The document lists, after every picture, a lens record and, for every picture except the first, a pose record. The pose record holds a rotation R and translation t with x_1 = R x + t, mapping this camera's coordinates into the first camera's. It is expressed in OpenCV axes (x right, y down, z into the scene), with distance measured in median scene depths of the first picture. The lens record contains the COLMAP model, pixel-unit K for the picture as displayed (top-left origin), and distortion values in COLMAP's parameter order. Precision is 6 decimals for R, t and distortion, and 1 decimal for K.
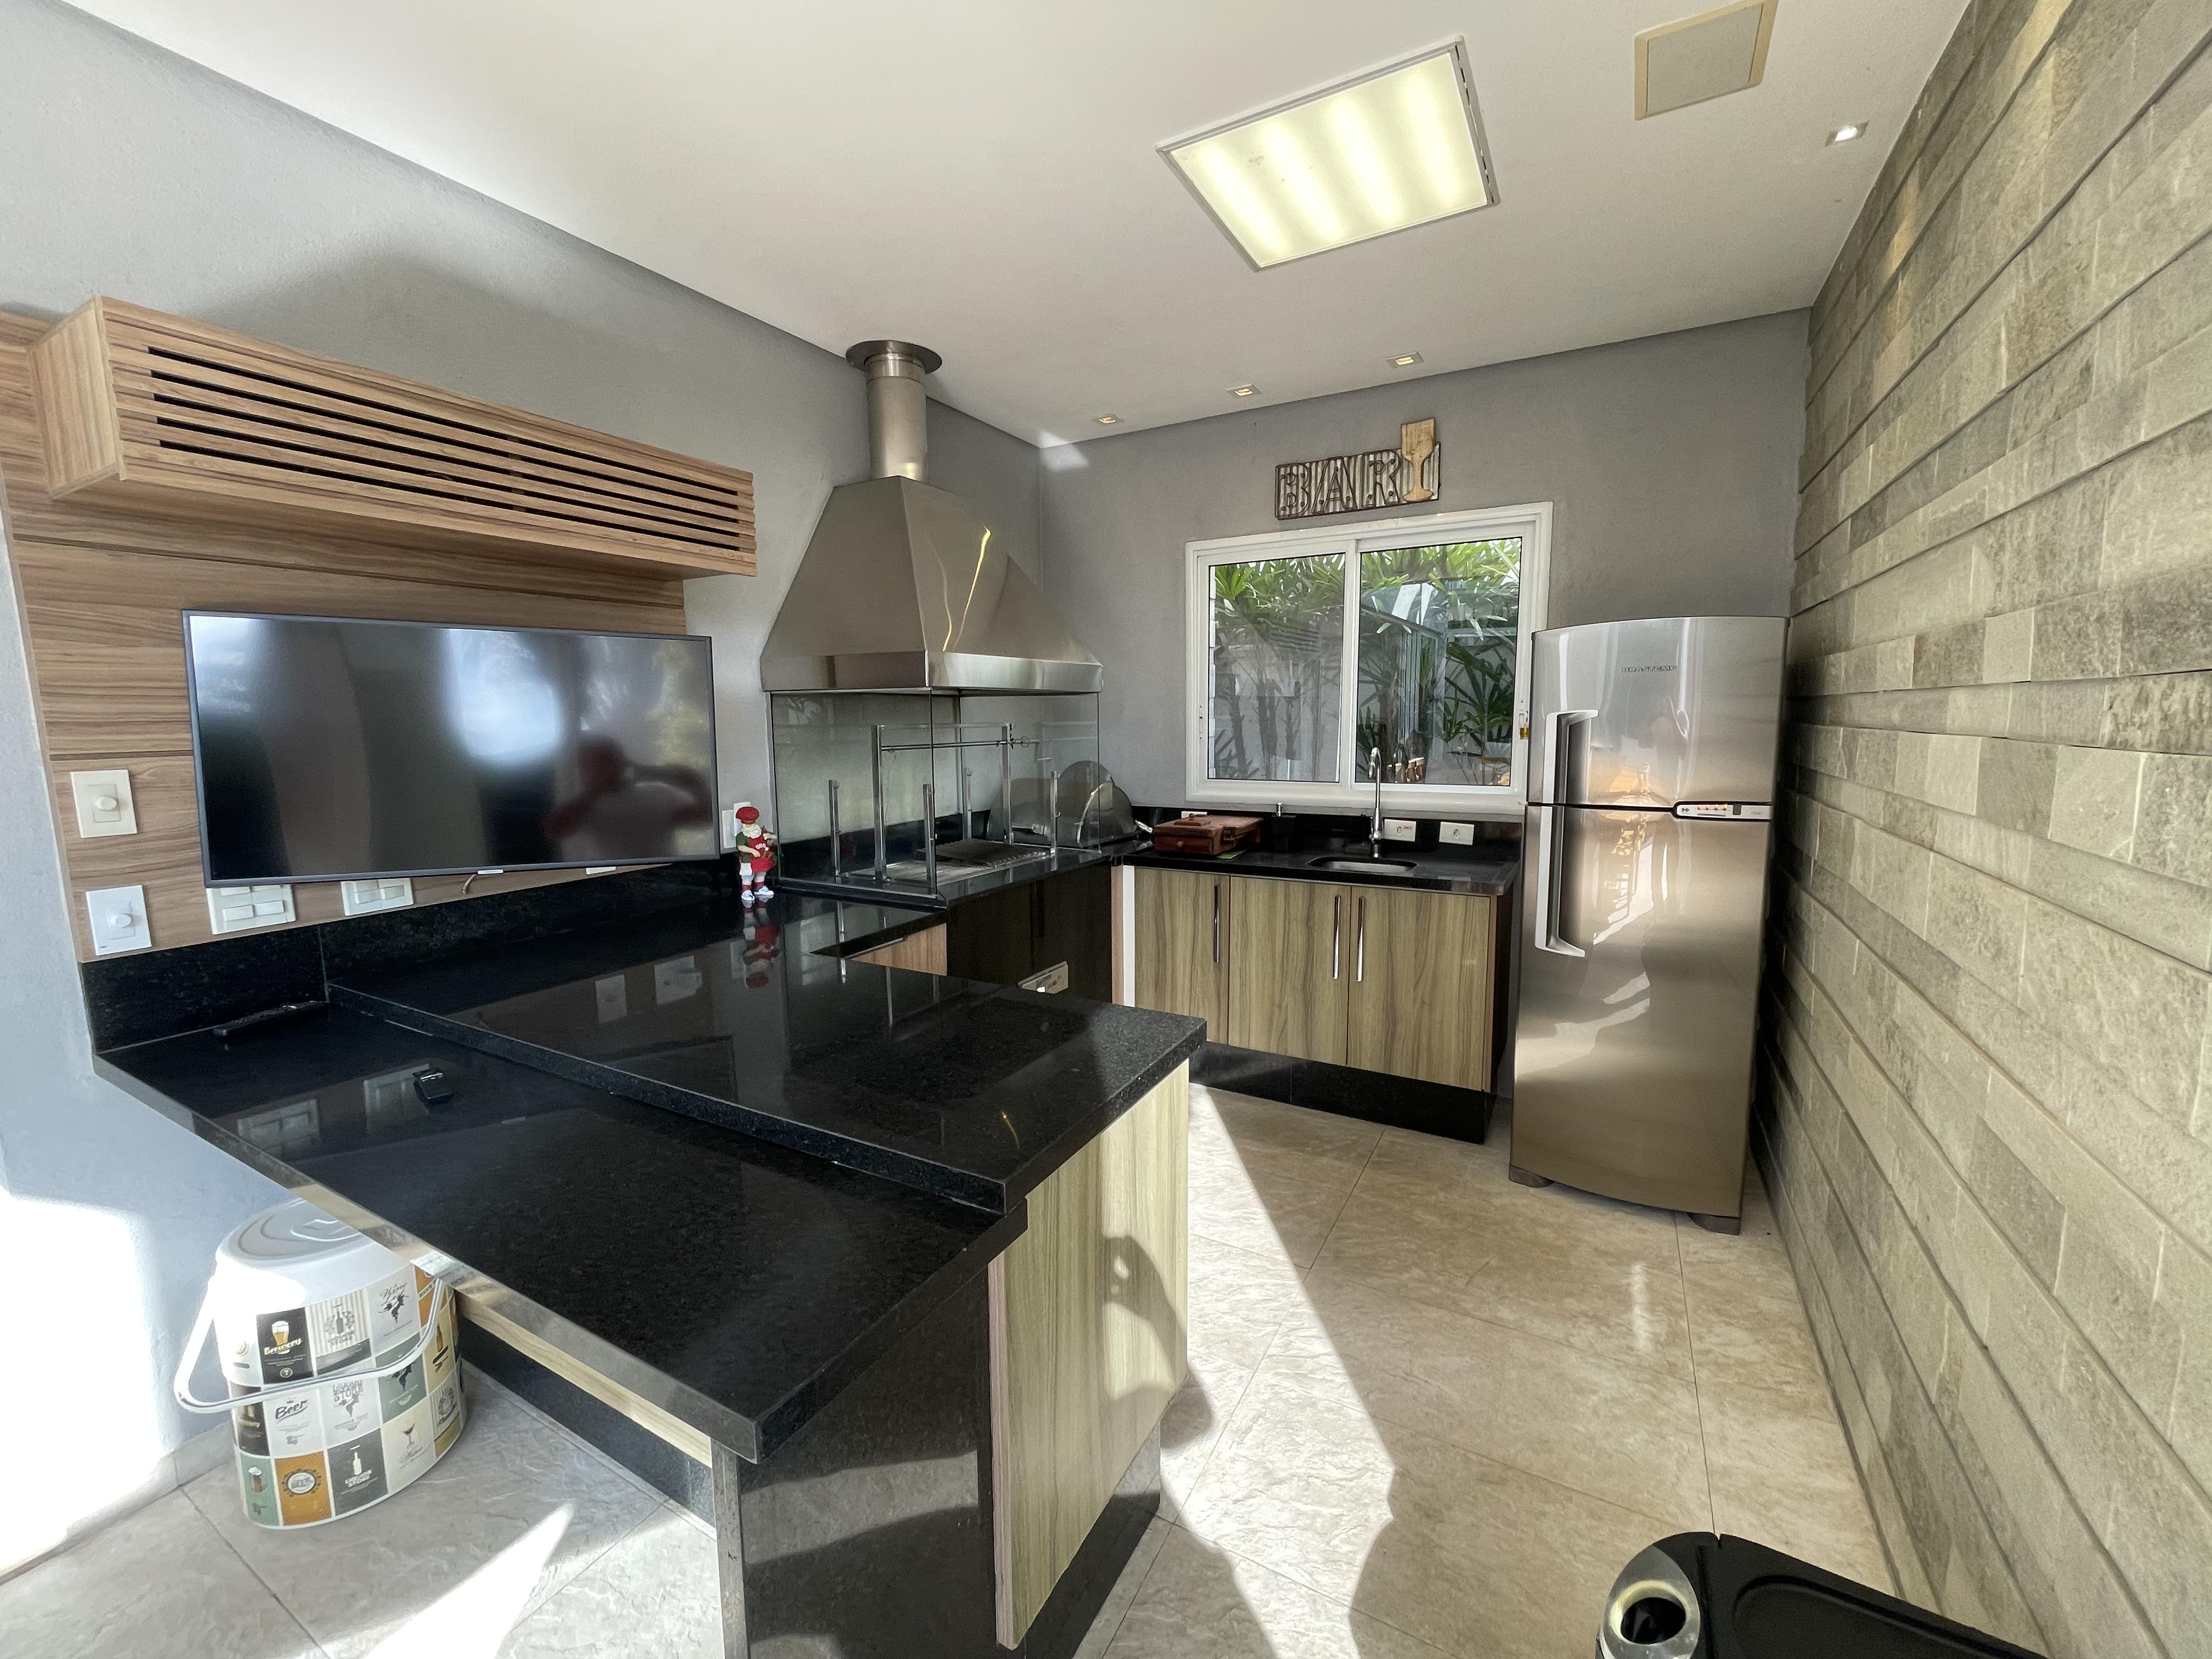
lens RADIAL K [[891.5, 0, 1105.0], [0, 891.5, 823.2], [0, 0, 1]] dist [-0.002714, 0.000190]
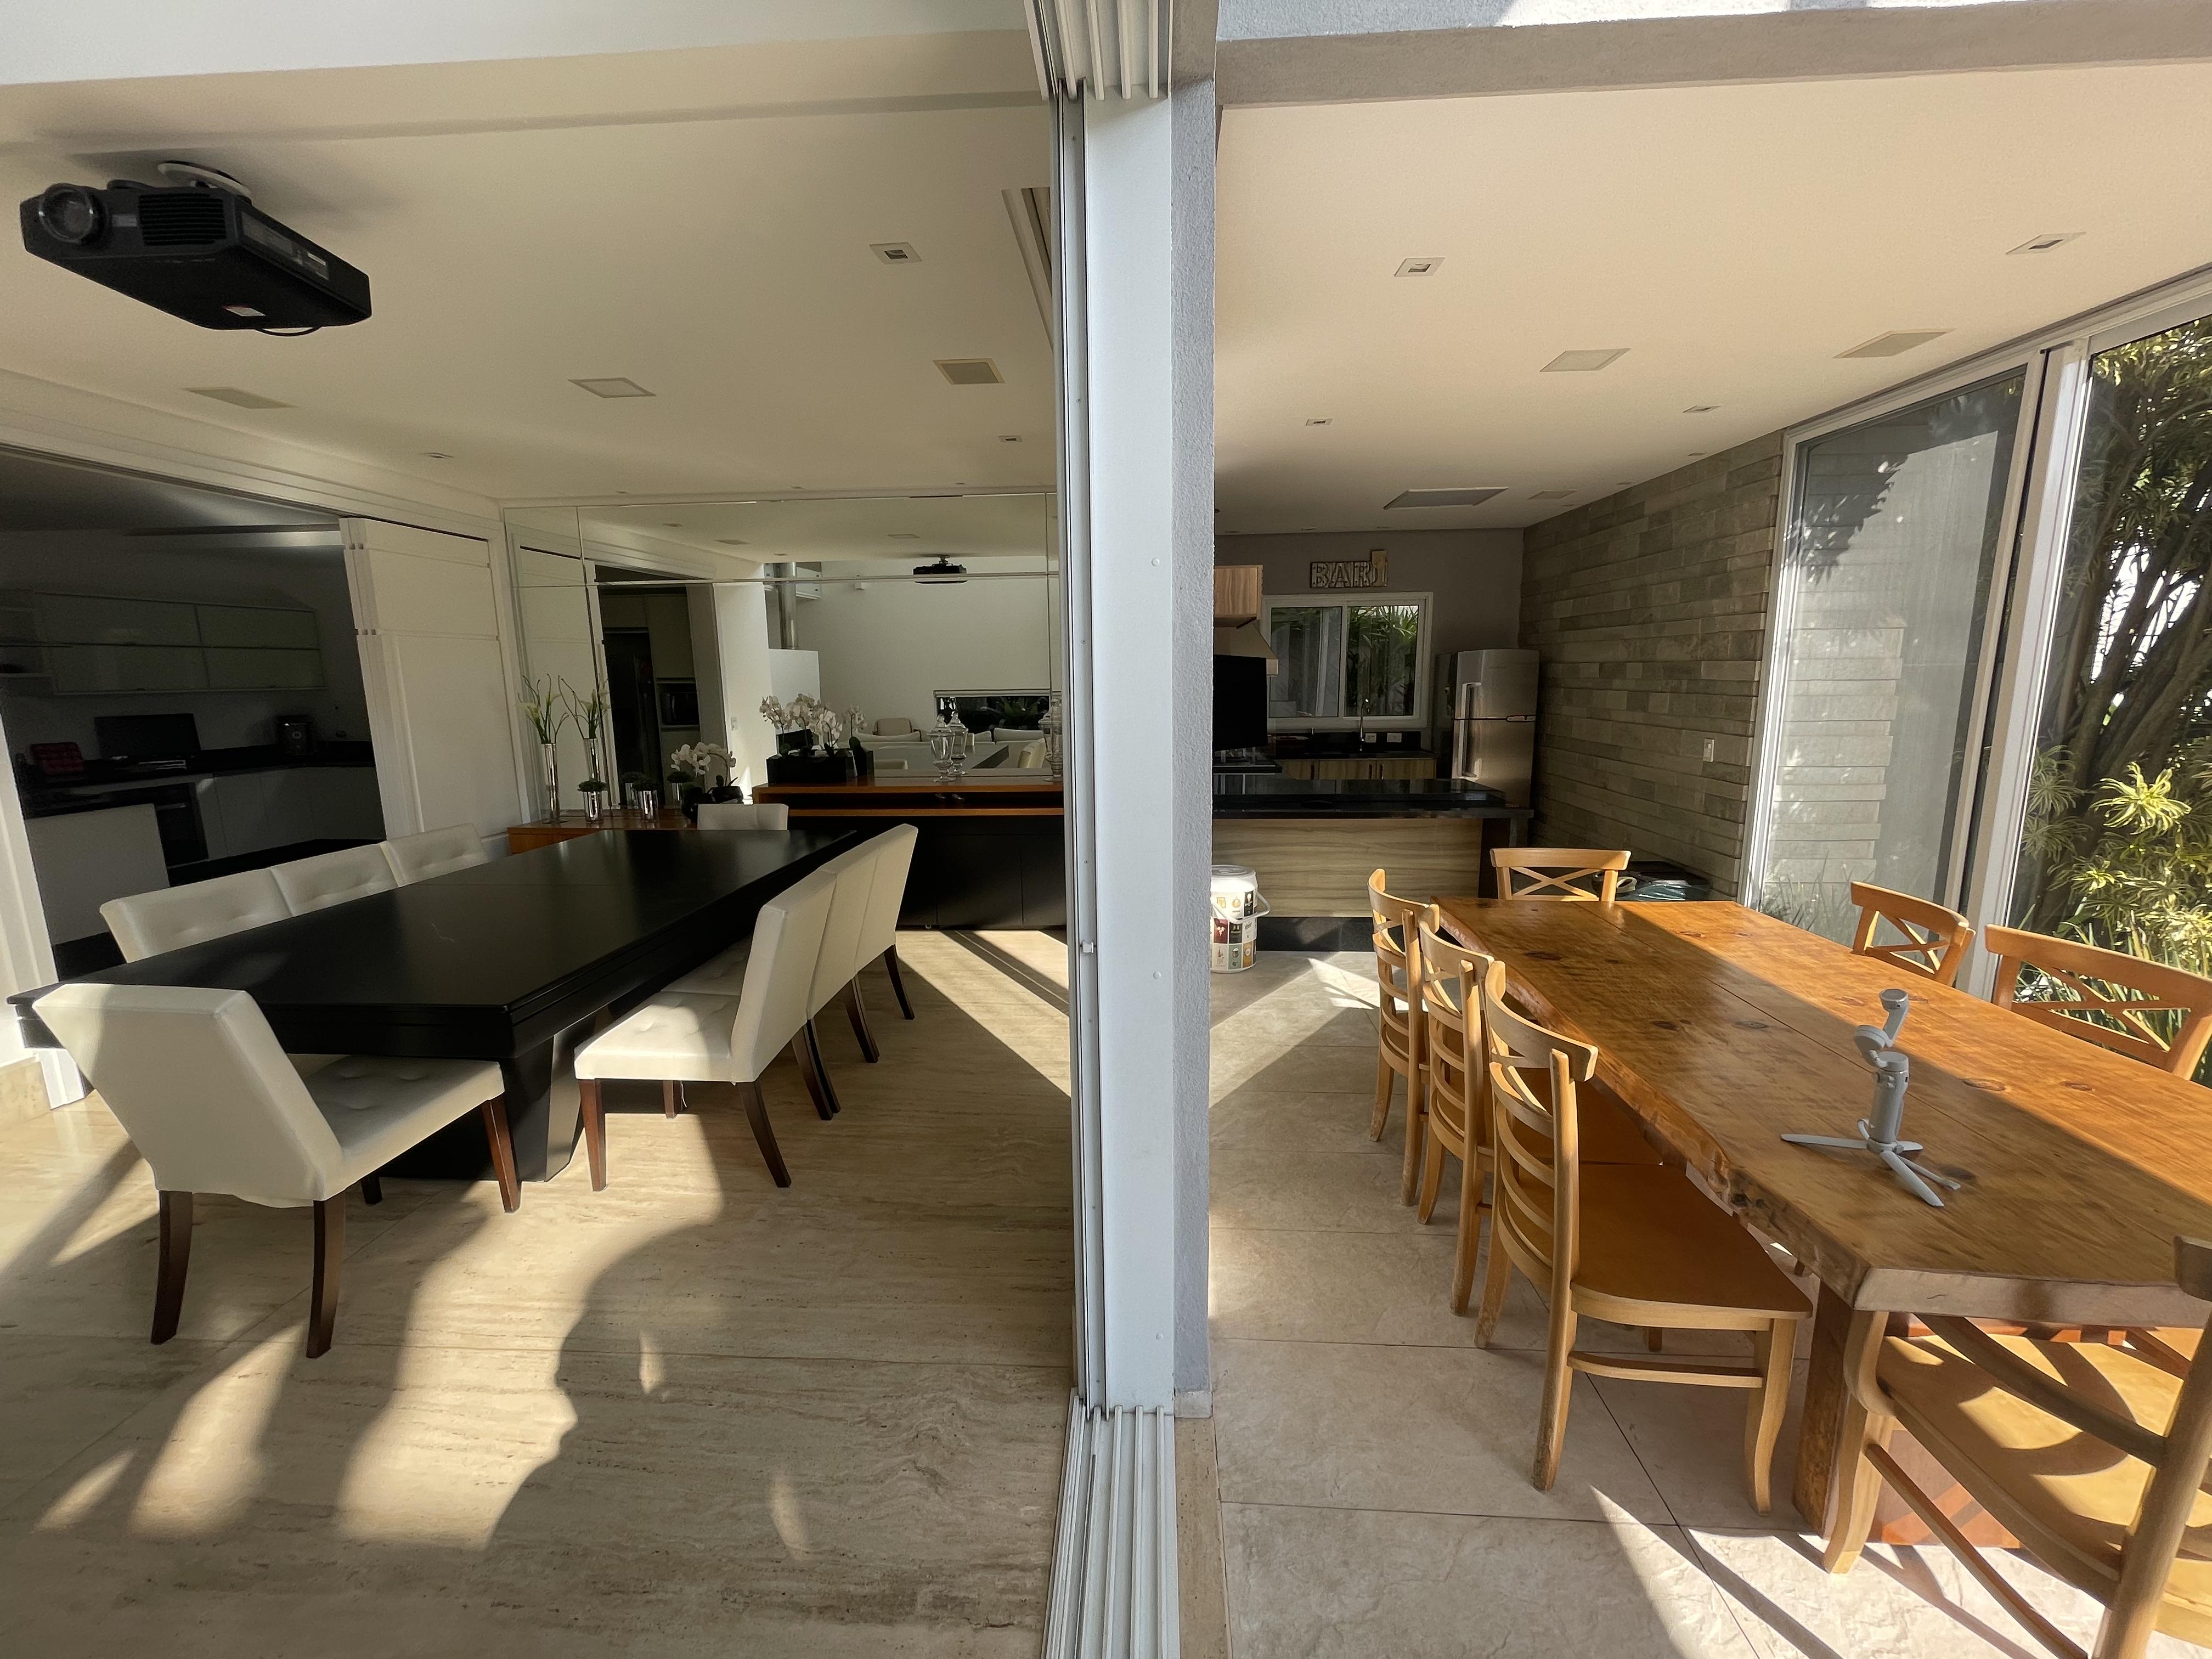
lens RADIAL K [[891.5, 0, 1103.3], [0, 891.5, 828.6], [0, 0, 1]] dist [-0.002714, 0.000190]
pose [[0.898790, -0.082236, 0.430597, -1.790432], [0.062091, 0.996226, 0.060658, 0.083210], [-0.433960, -0.027783, 0.900504, -1.000143]]
